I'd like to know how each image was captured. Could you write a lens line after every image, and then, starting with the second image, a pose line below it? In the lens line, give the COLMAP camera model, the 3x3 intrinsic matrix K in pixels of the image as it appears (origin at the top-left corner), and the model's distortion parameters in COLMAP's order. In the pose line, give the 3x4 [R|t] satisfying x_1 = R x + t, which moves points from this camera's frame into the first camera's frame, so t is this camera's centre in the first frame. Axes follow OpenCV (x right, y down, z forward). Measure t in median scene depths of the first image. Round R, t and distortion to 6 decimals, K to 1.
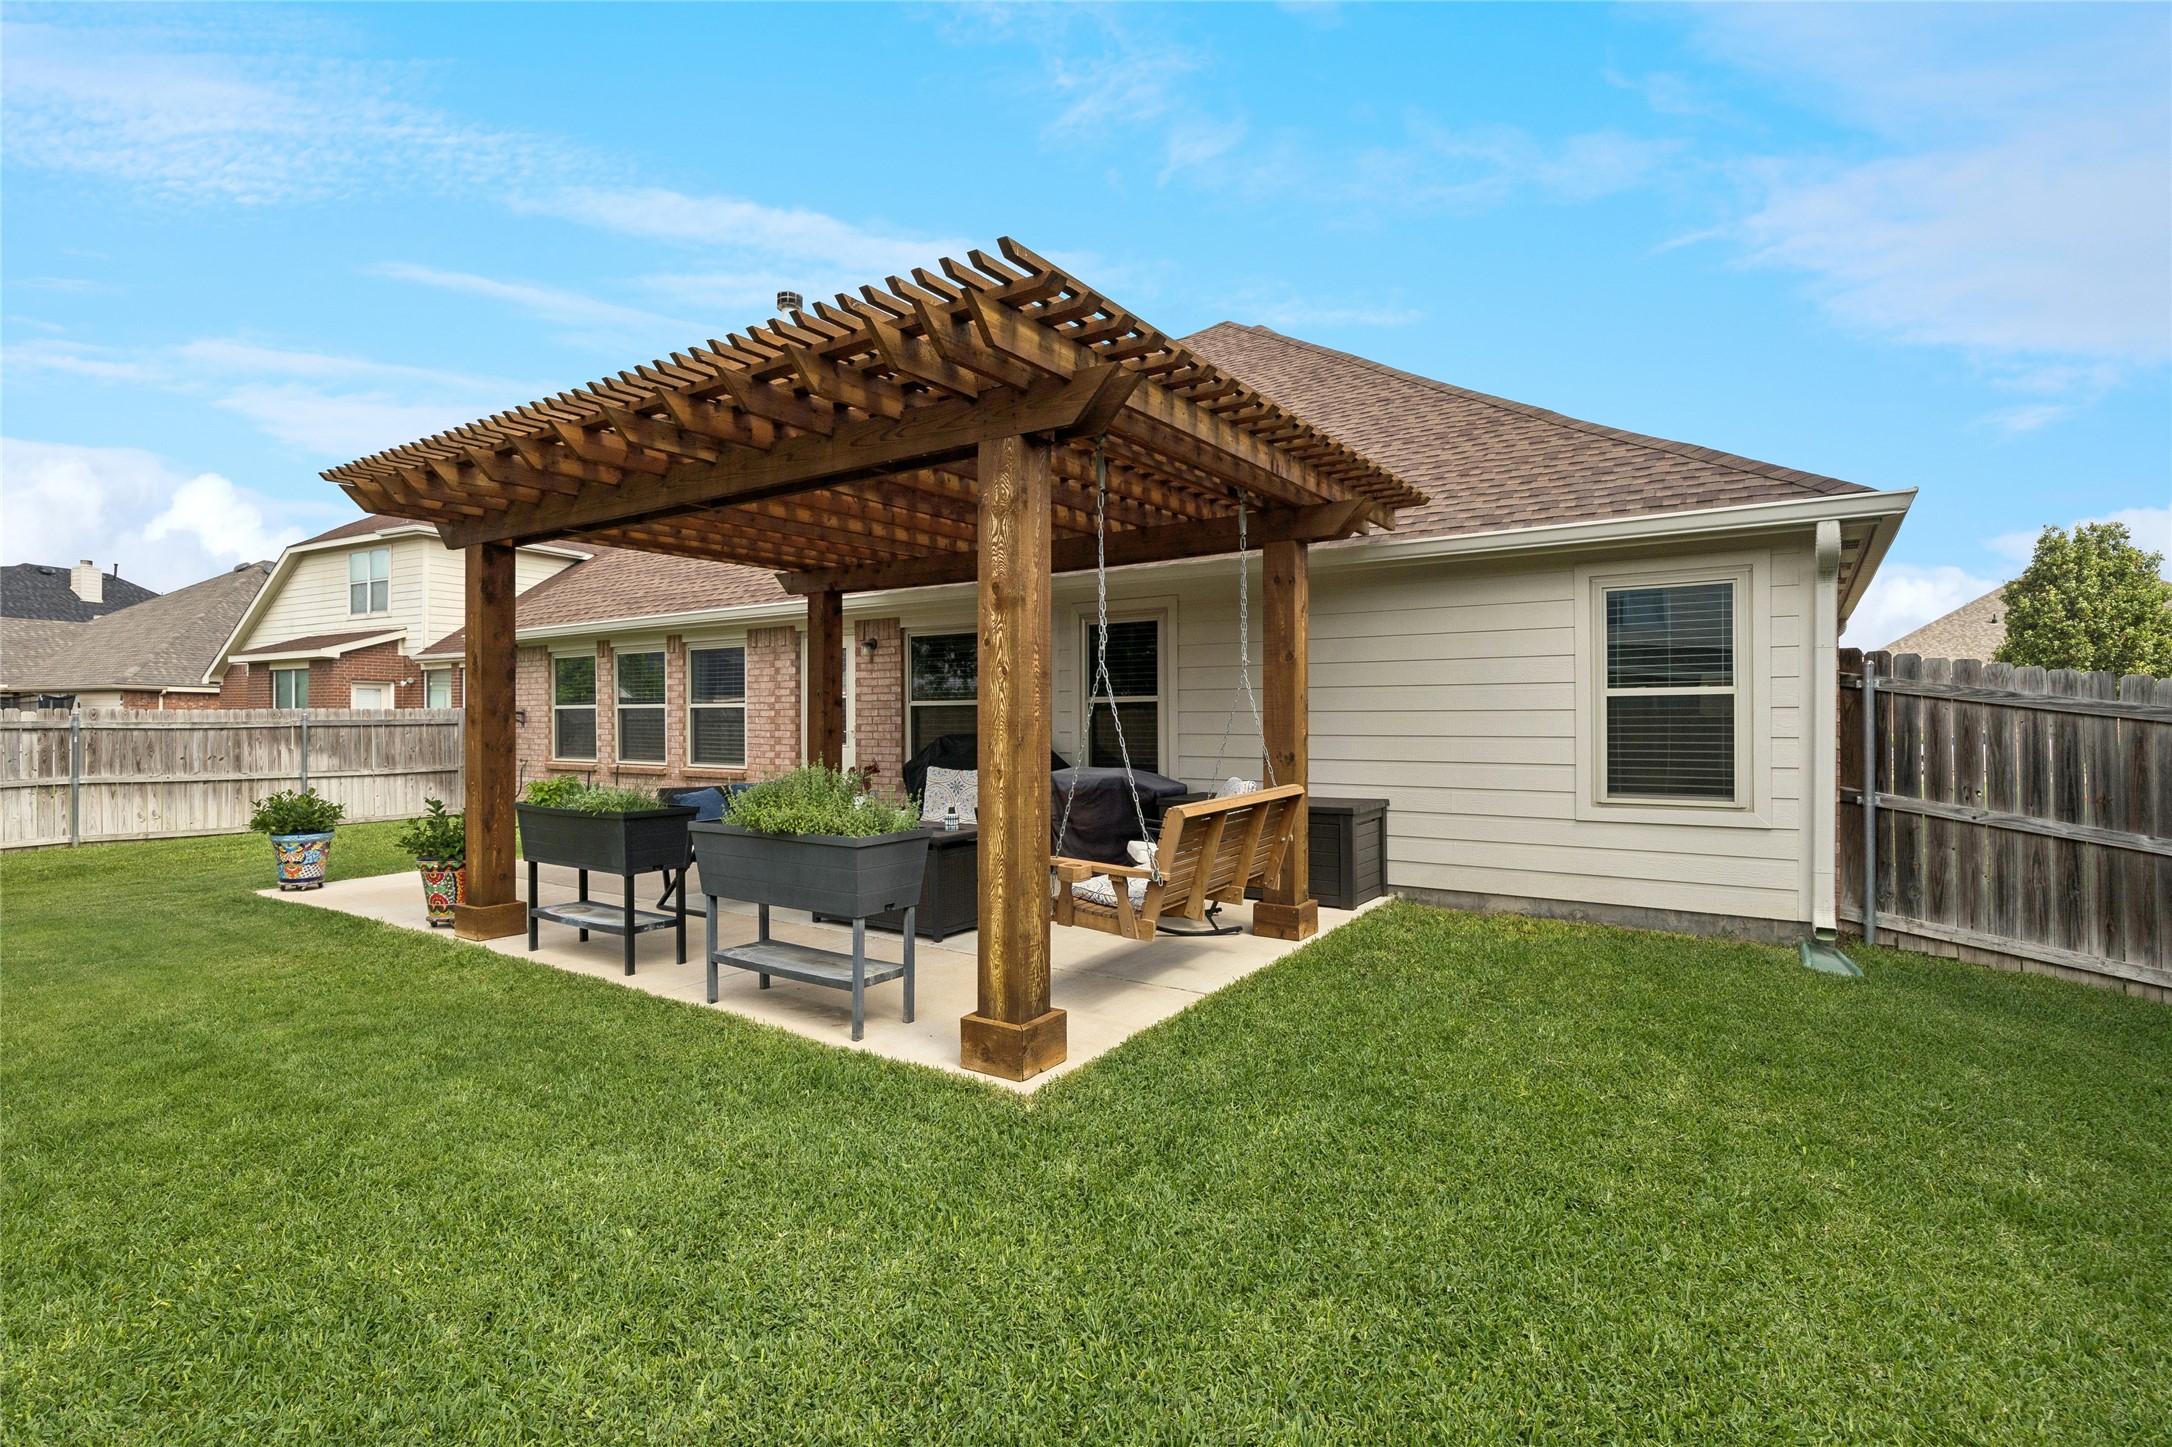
lens RADIAL K [[1012.2, 0, 1086.0], [0, 1012.2, 723.5], [0, 0, 1]] dist [-0.000187, 0.000049]
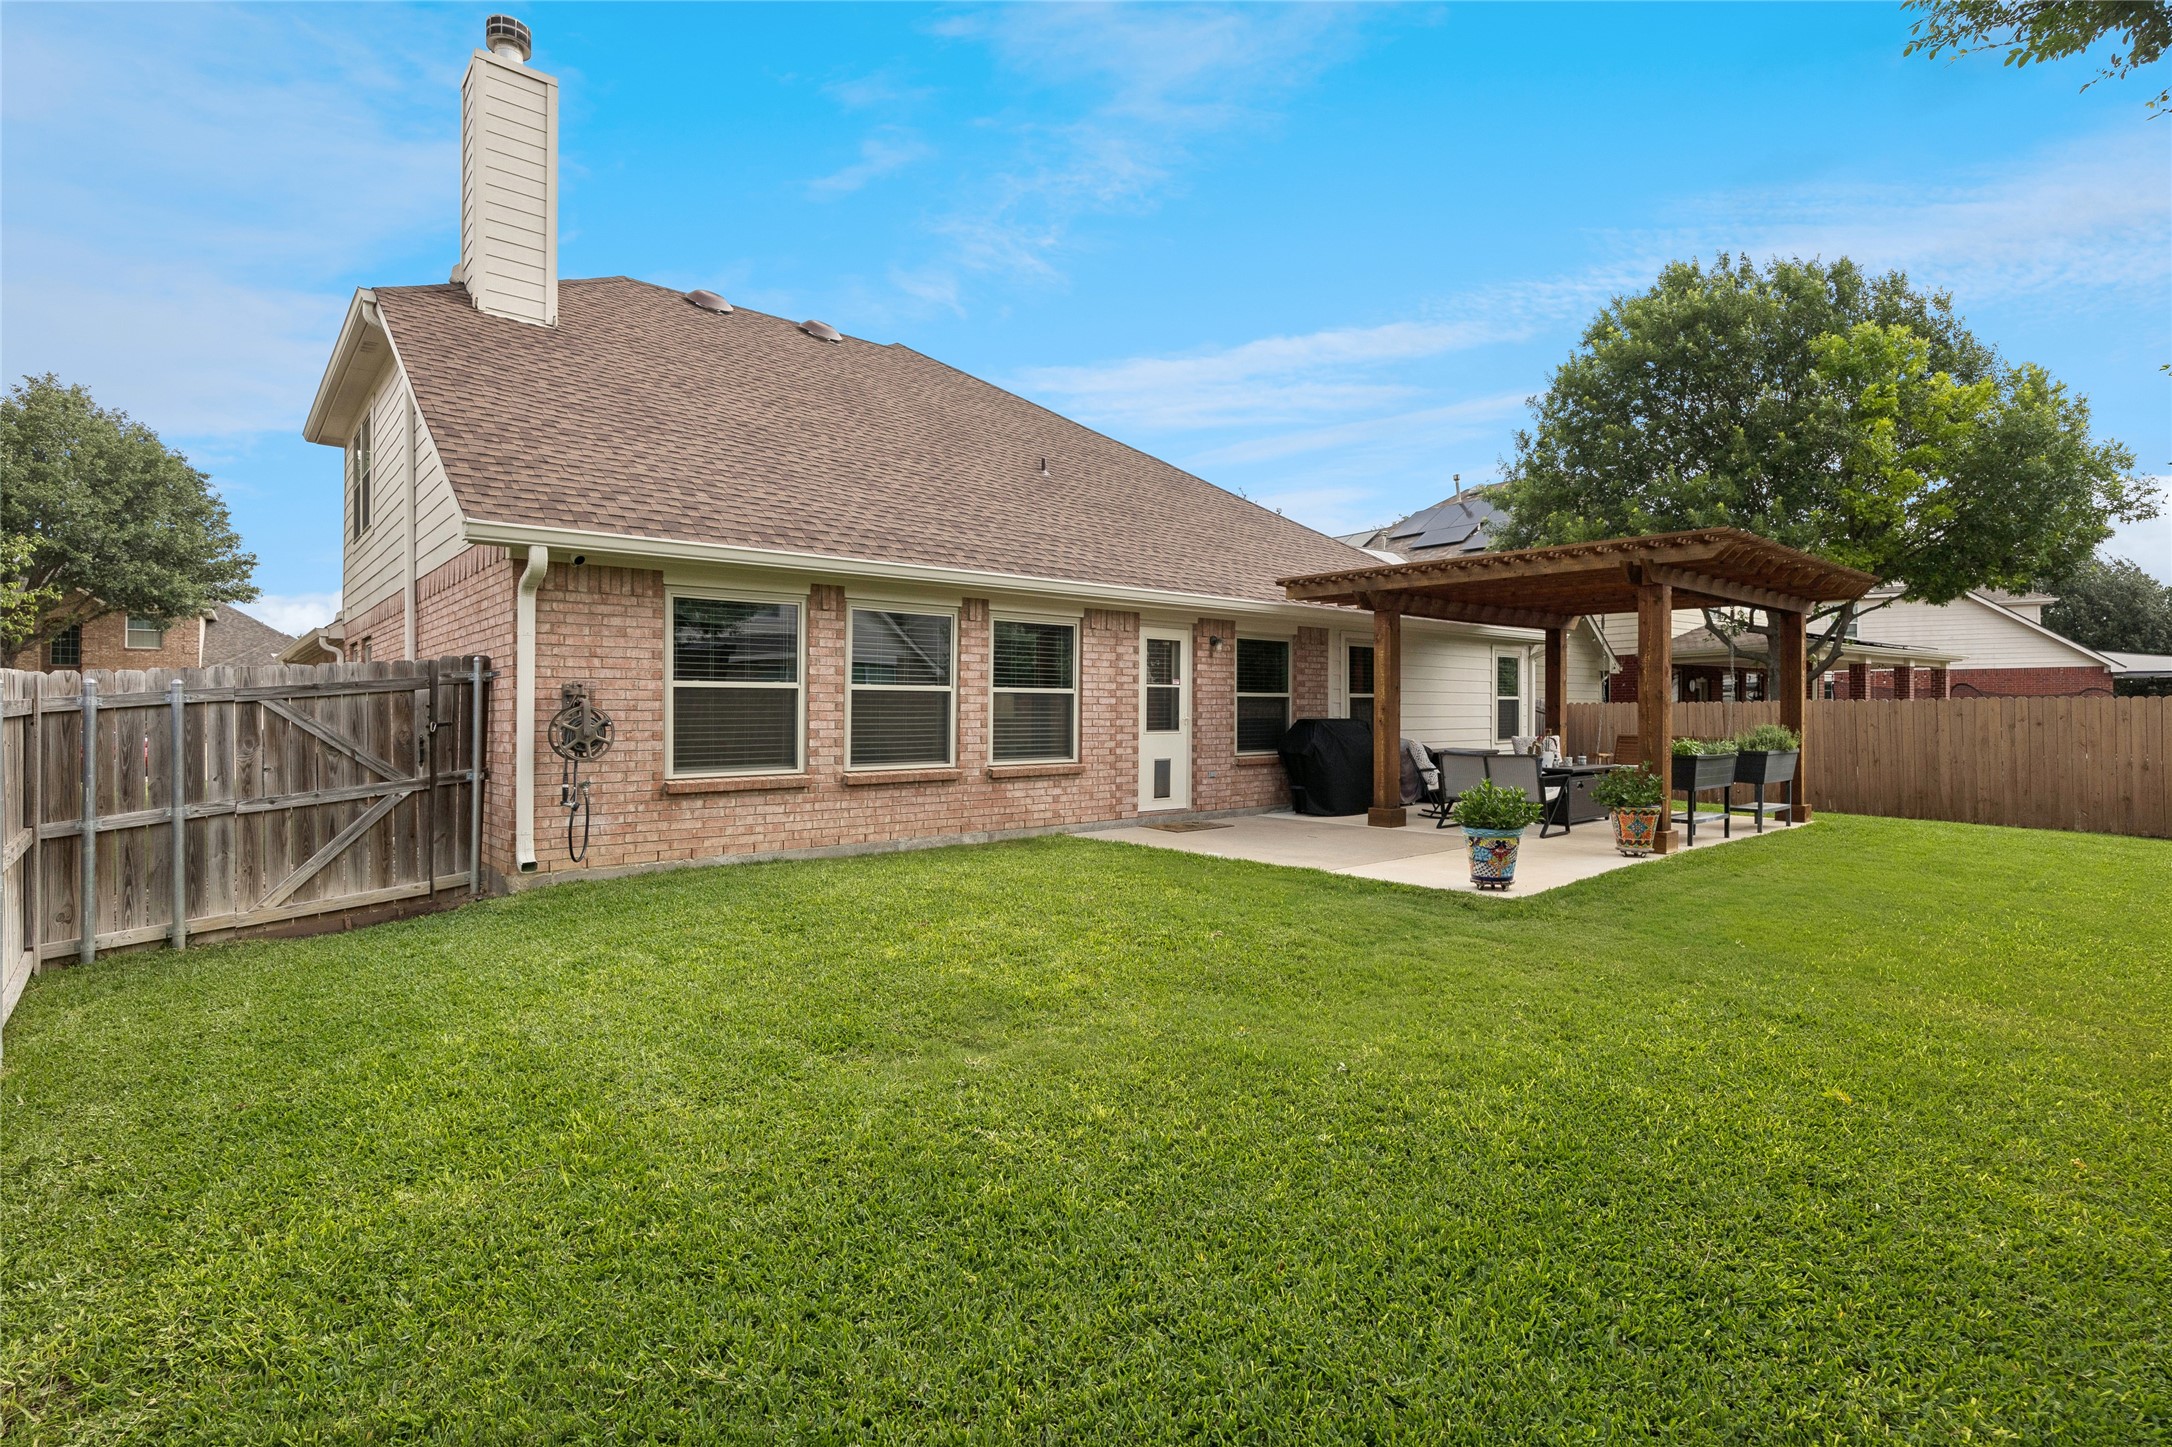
lens RADIAL K [[1012.2, 0, 1086.0], [0, 1012.2, 723.5], [0, 0, 1]] dist [-0.000187, 0.000049]
pose [[0.236561, -0.010971, 0.971555, -1.153643], [0.000871, 0.999938, 0.011079, 0.000761], [-0.971616, -0.001774, 0.236556, 0.741400]]
